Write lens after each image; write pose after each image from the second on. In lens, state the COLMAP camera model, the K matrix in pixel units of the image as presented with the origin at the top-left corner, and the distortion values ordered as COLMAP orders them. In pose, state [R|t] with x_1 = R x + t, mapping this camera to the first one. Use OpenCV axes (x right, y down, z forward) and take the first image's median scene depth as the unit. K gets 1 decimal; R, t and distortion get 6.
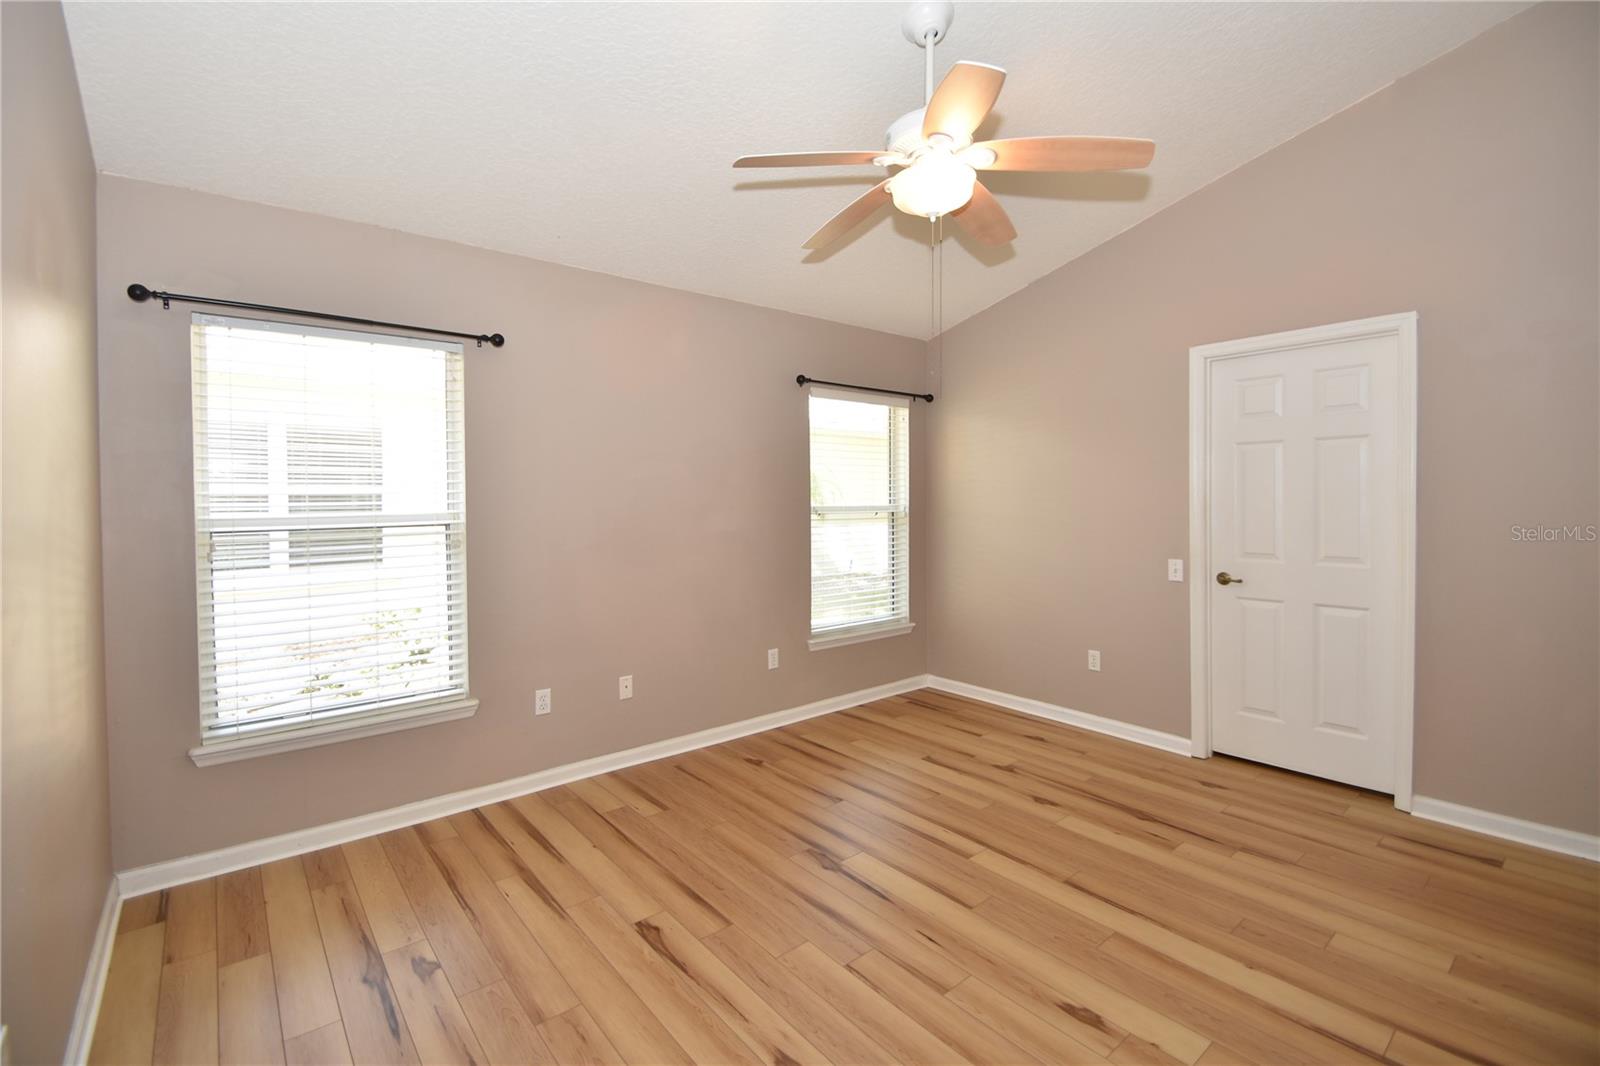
lens RADIAL K [[705.3, 0, 792.7], [0, 705.3, 511.1], [0, 0, 1]] dist [-0.000164, -0.011308]
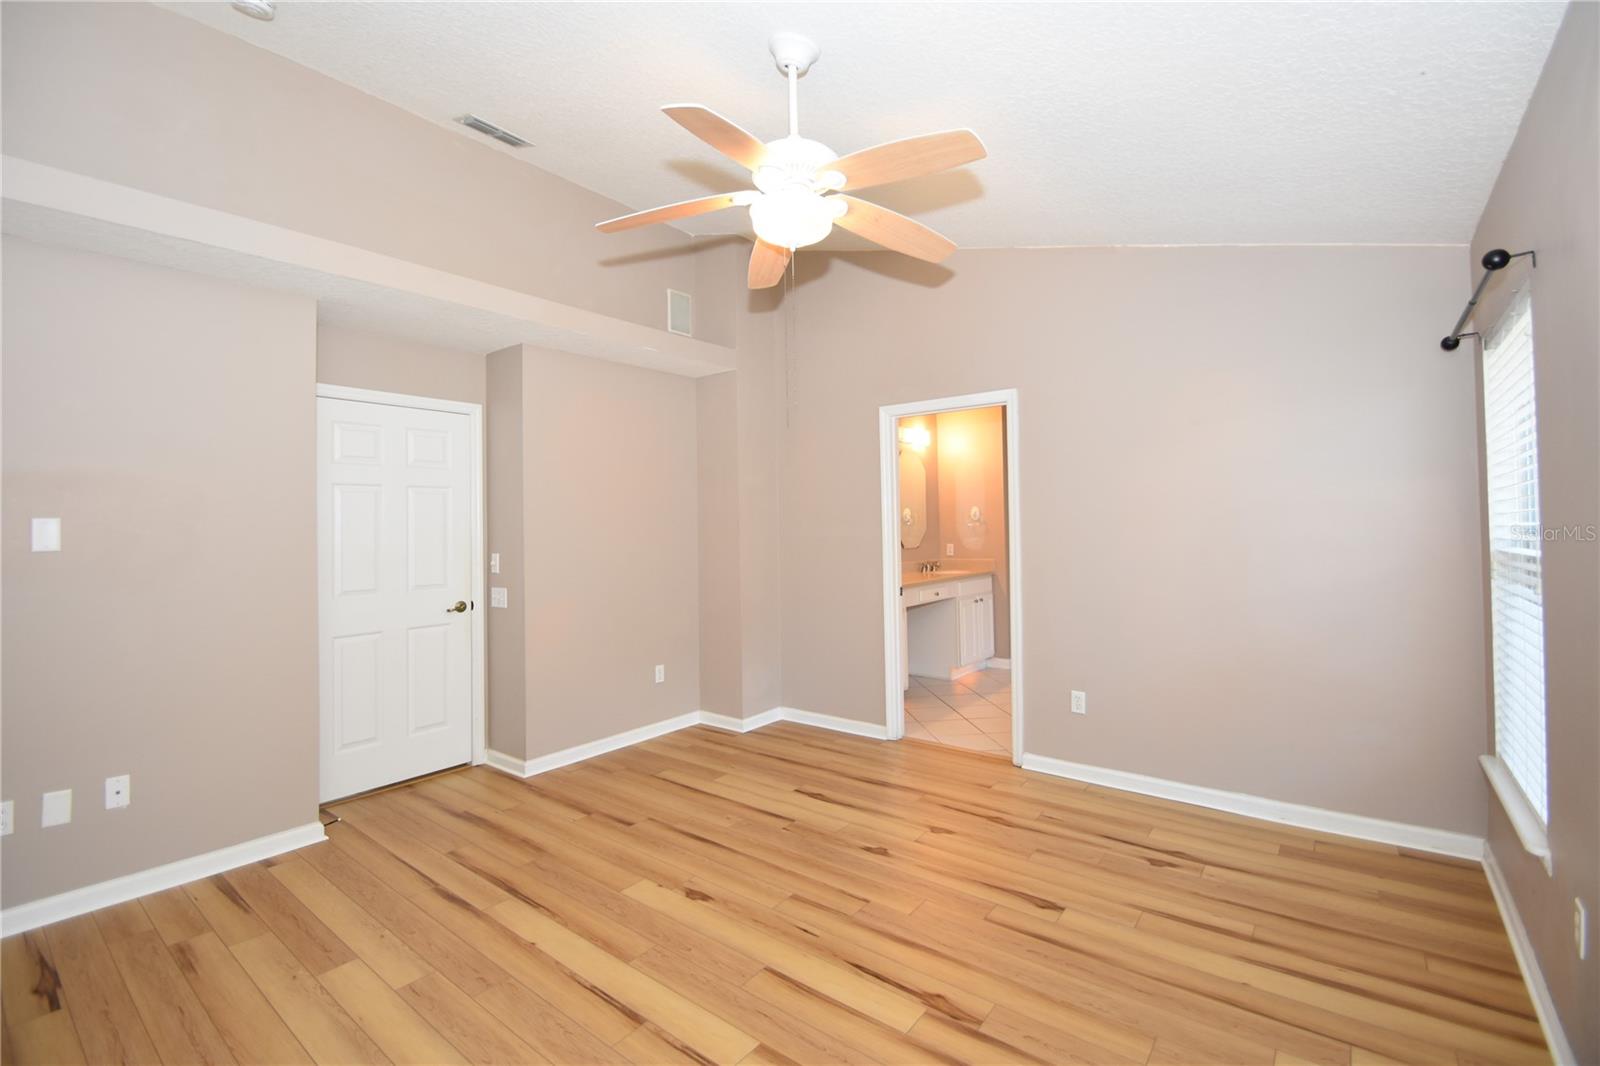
lens RADIAL K [[705.3, 0, 792.7], [0, 705.3, 511.1], [0, 0, 1]] dist [-0.000164, -0.011308]
pose [[-0.977229, 0.015887, -0.211593, 0.430464], [0.016289, 0.999867, -0.000160, -0.049711], [0.211563, -0.003603, -0.977358, 2.040129]]
